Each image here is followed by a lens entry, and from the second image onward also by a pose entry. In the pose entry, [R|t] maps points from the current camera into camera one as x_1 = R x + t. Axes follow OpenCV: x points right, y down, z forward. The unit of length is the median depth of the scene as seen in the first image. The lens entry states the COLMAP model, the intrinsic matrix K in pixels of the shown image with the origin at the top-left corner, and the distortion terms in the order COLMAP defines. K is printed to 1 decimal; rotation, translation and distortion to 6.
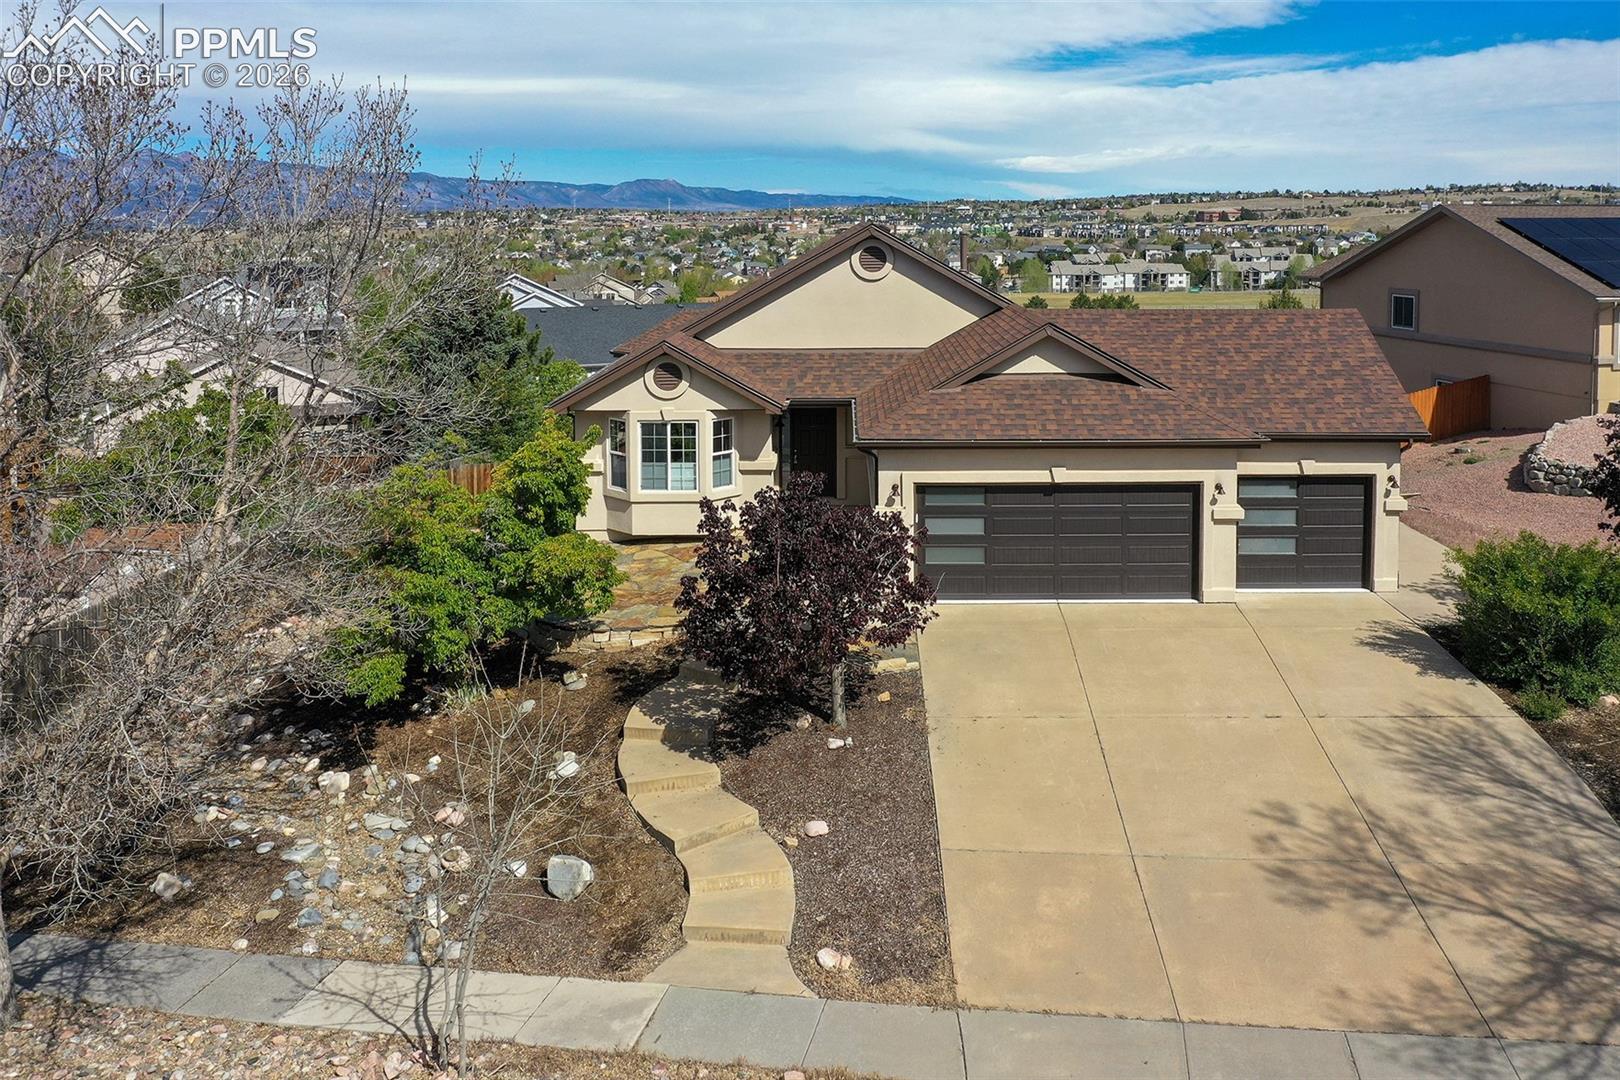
lens RADIAL K [[1233.1, 0, 811.5], [0, 1233.1, 412.3], [0, 0, 1]] dist [-0.009597, 0.001939]
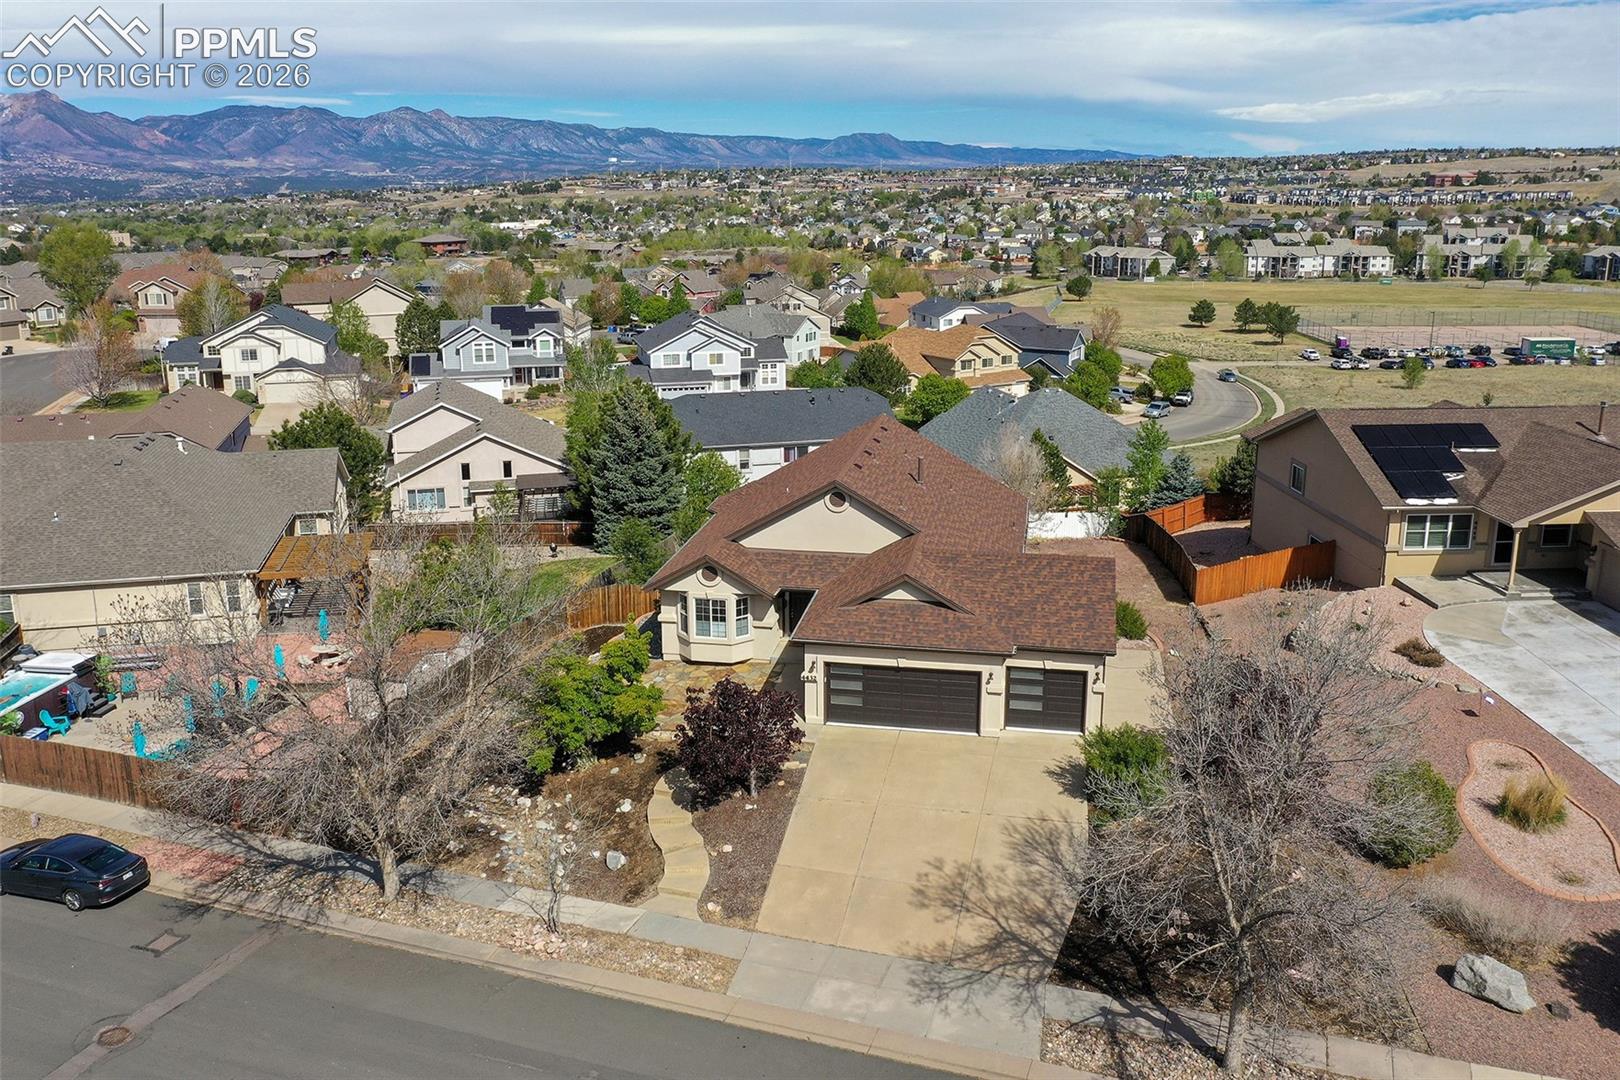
lens RADIAL K [[1321.1, 0, 810.0], [0, 1321.1, 540.0], [0, 0, 1]] dist [-0.013300, -0.009743]
pose [[0.978818, 0.045341, -0.199648, 0.386386], [-0.008568, 0.983385, 0.181327, -0.410404], [0.204553, -0.175776, 0.962944, -0.740227]]
